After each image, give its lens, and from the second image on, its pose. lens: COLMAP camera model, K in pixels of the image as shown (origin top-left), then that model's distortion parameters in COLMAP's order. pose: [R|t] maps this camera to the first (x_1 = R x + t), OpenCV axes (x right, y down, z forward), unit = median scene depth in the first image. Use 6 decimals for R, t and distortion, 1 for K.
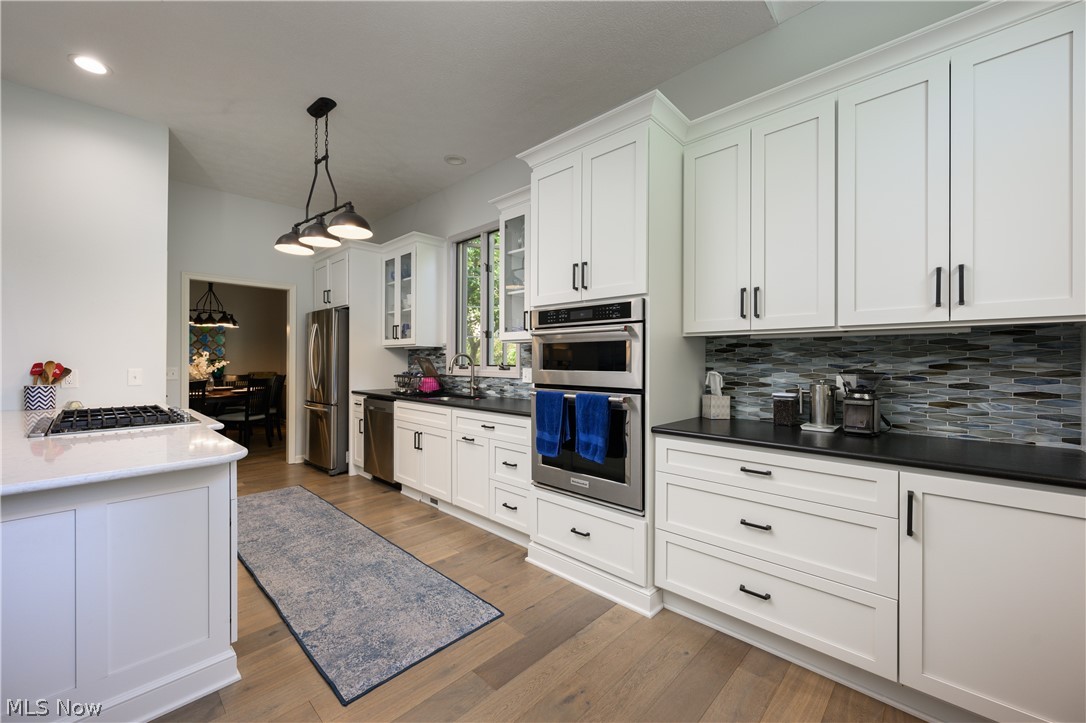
lens RADIAL K [[431.7, 0, 542.8], [0, 431.7, 359.9], [0, 0, 1]] dist [0.001175, 0.000039]
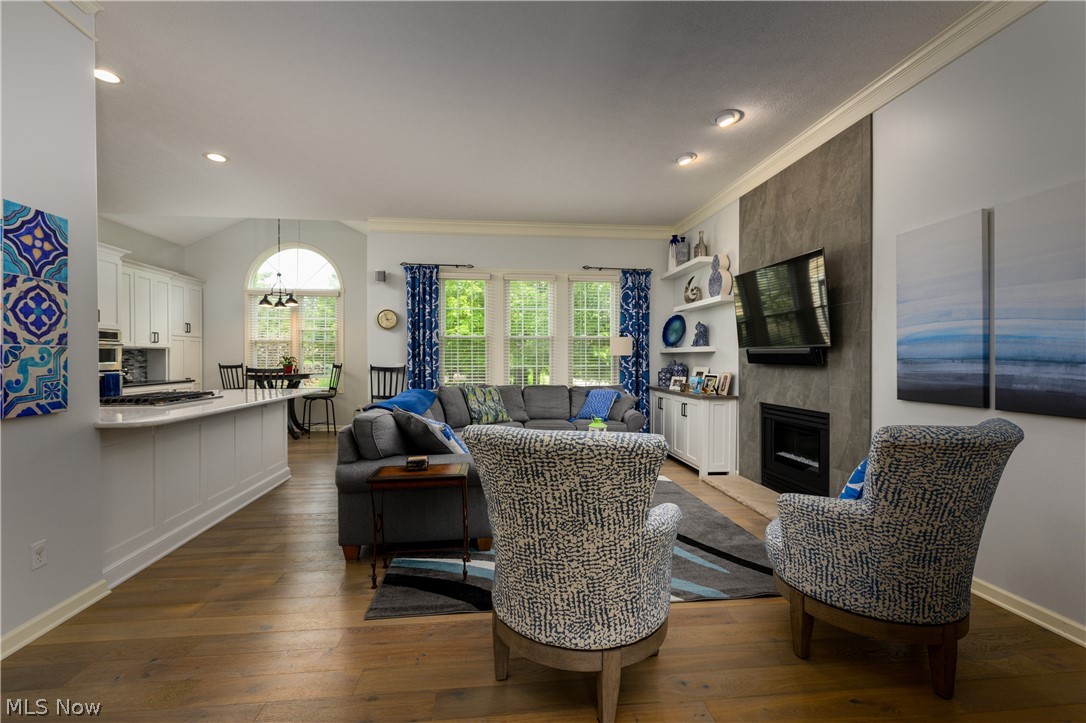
lens RADIAL K [[473.2, 0, 541.4], [0, 473.2, 360.3], [0, 0, 1]] dist [-0.000004, -0.000002]
pose [[-0.766999, -0.004301, 0.641633, -3.908424], [0.000773, 0.999971, 0.007627, -0.002568], [-0.641647, 0.006346, -0.766974, 1.835200]]
